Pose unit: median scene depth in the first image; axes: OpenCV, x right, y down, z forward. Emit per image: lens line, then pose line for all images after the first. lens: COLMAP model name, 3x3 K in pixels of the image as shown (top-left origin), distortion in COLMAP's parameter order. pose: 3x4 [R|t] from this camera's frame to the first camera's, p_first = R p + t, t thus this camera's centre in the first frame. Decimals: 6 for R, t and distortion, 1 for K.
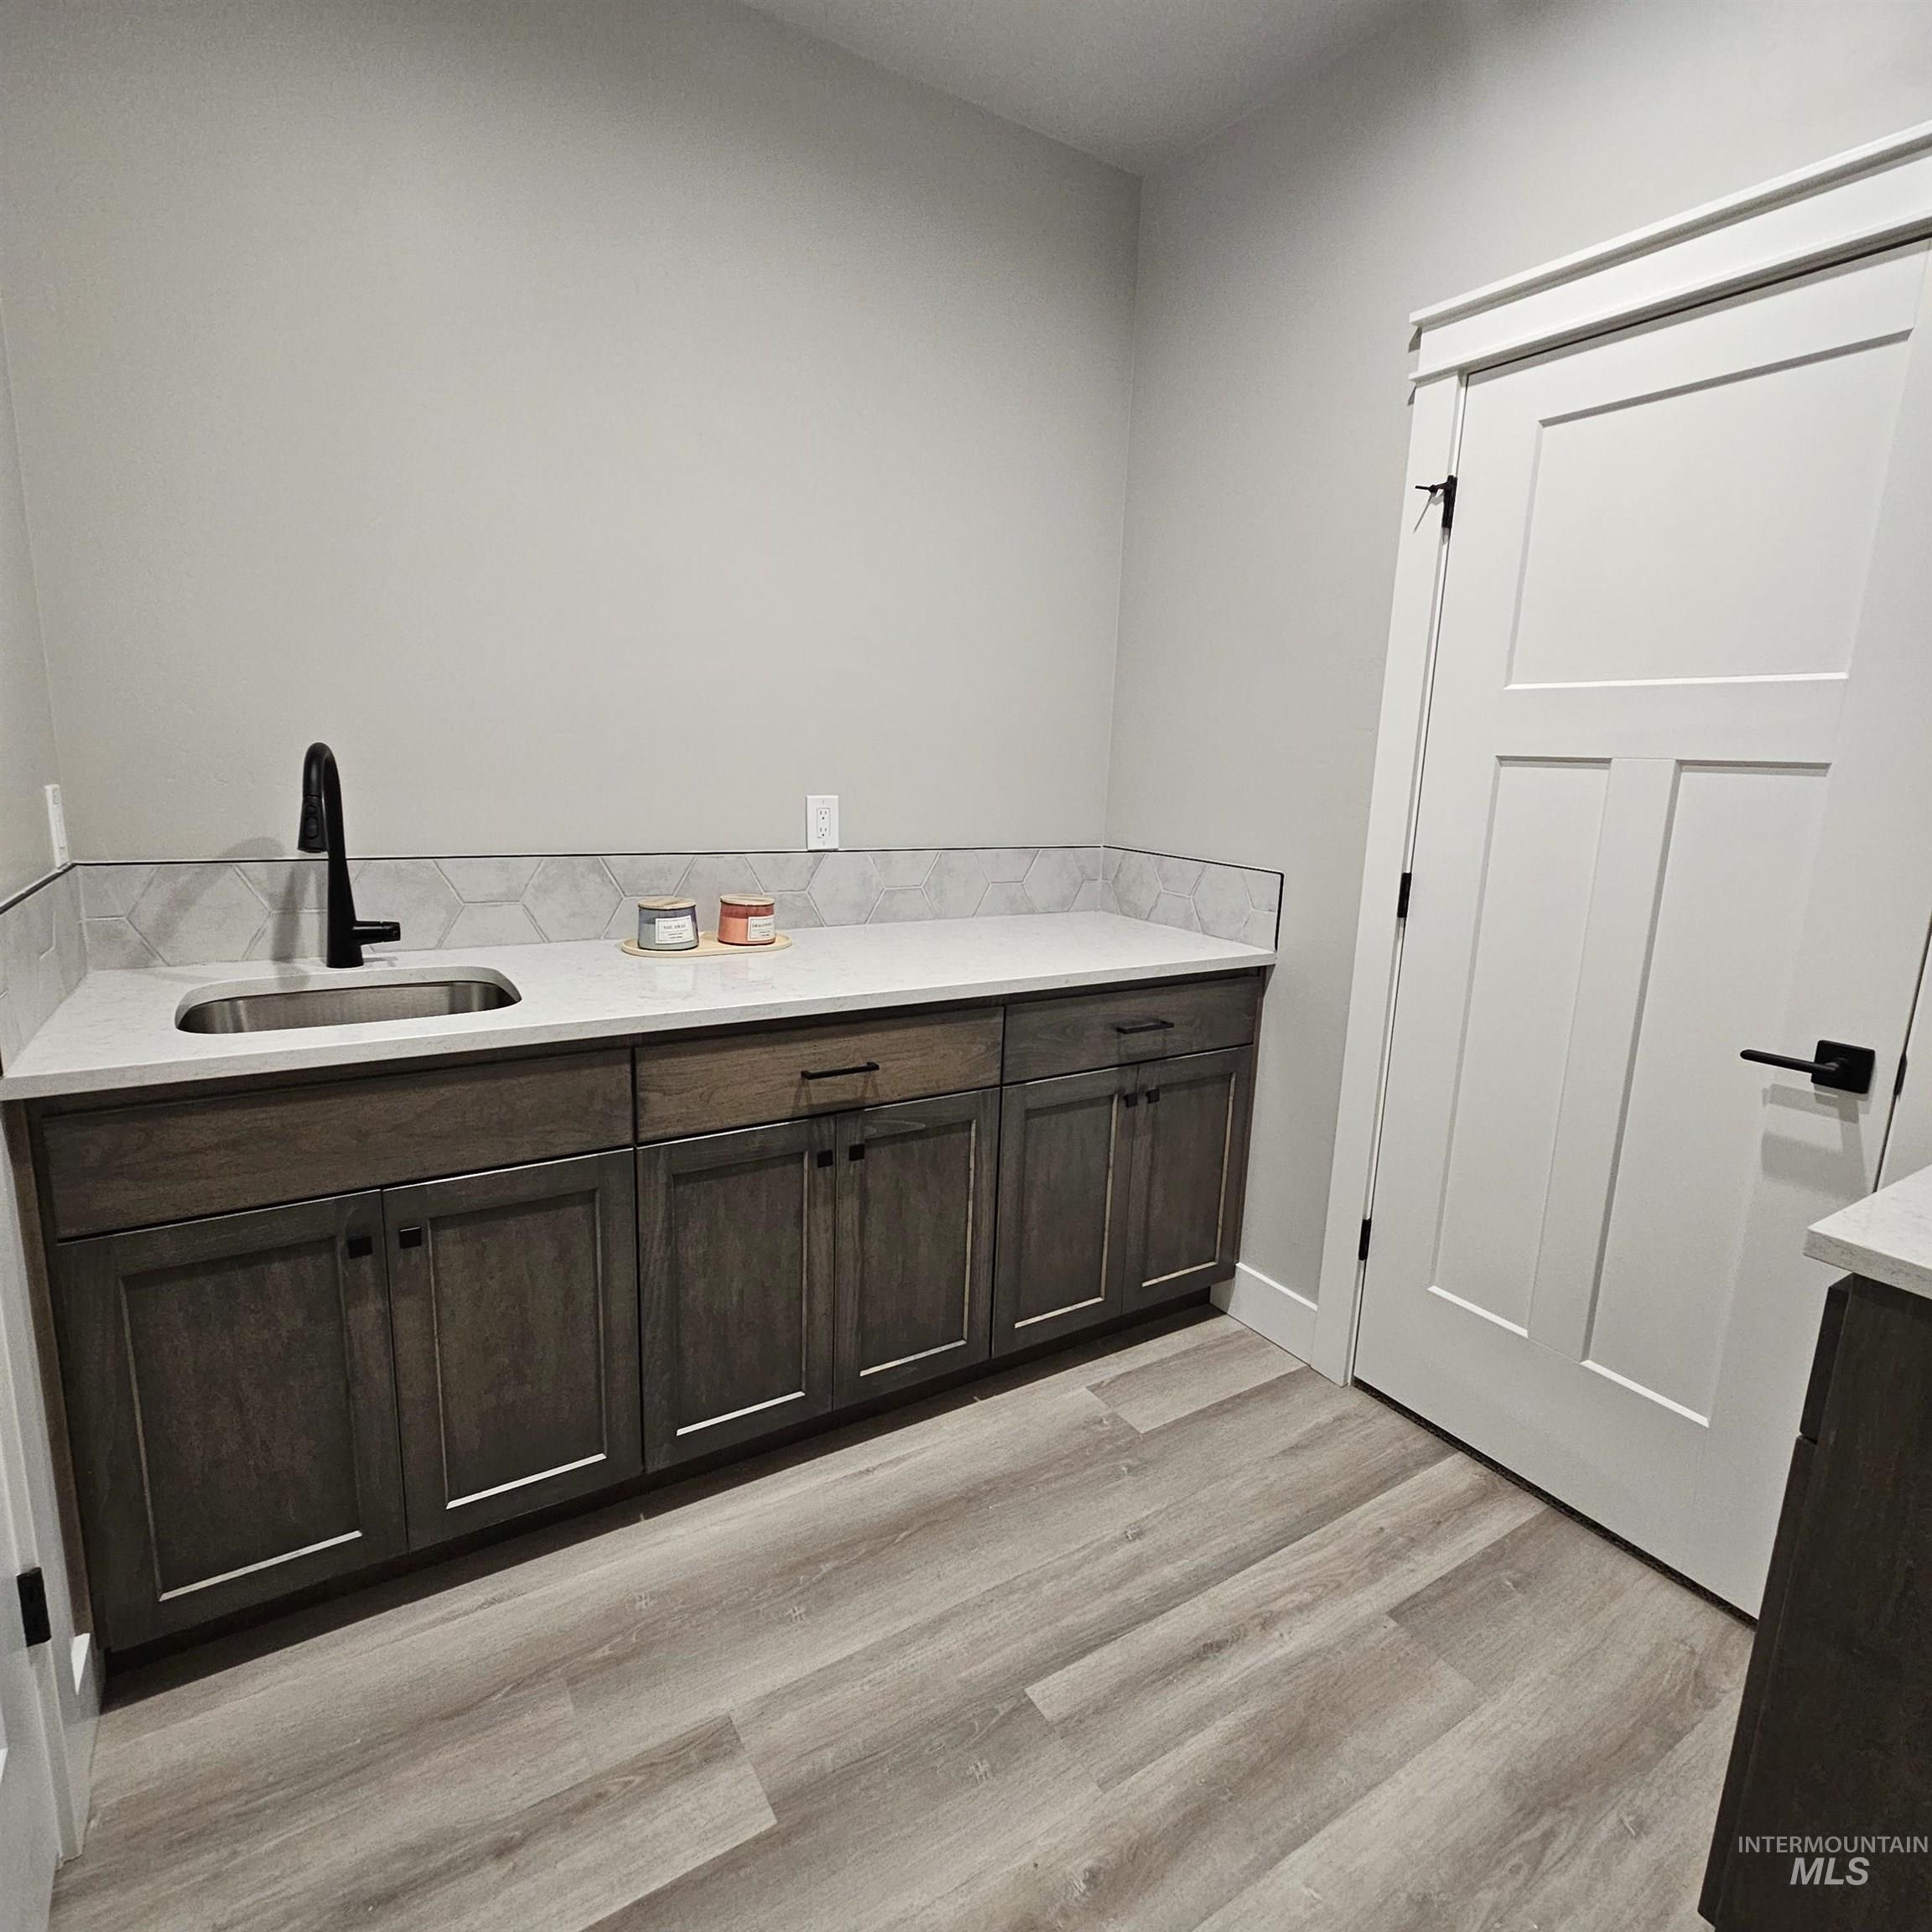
lens RADIAL K [[1054.9, 0, 973.9], [0, 1054.9, 959.7], [0, 0, 1]] dist [-0.003140, 0.002634]
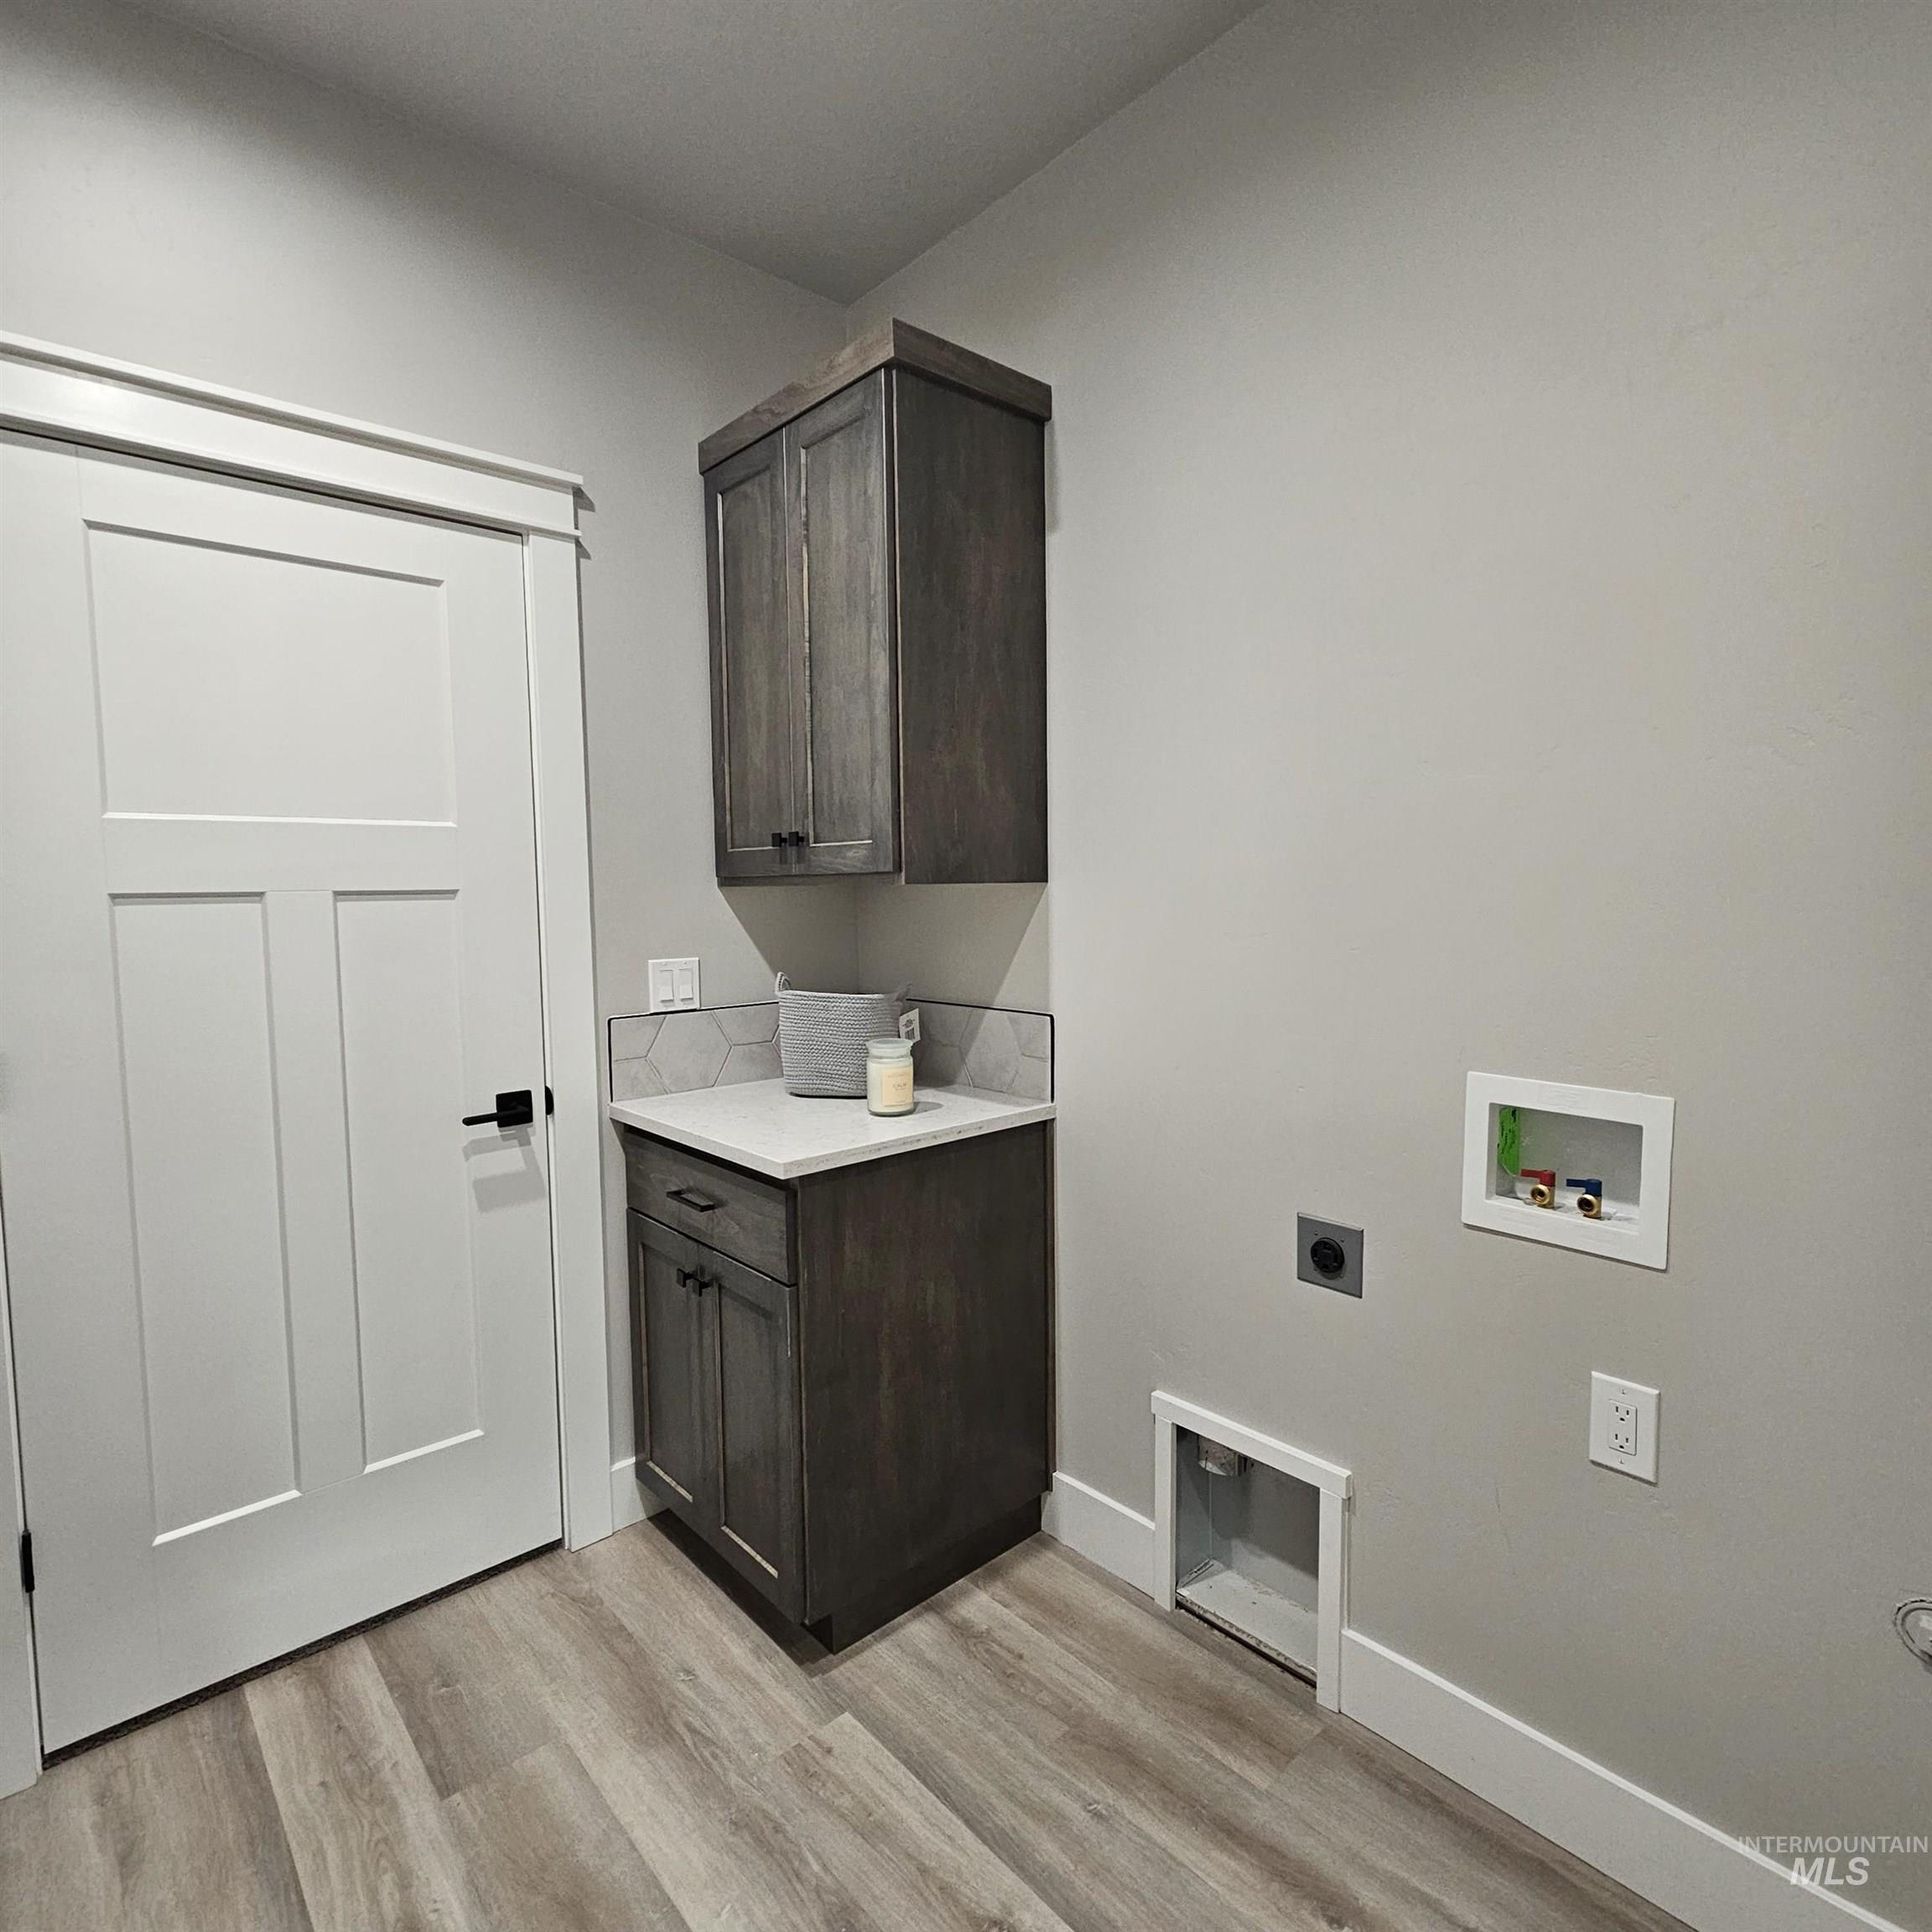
lens RADIAL K [[1054.9, 0, 965.9], [0, 1054.9, 969.3], [0, 0, 1]] dist [-0.003140, 0.002634]
pose [[-0.158834, -0.104223, 0.981789, -0.512656], [0.200679, 0.970246, 0.135464, -0.122820], [-0.966695, 0.218540, -0.133192, 0.509019]]
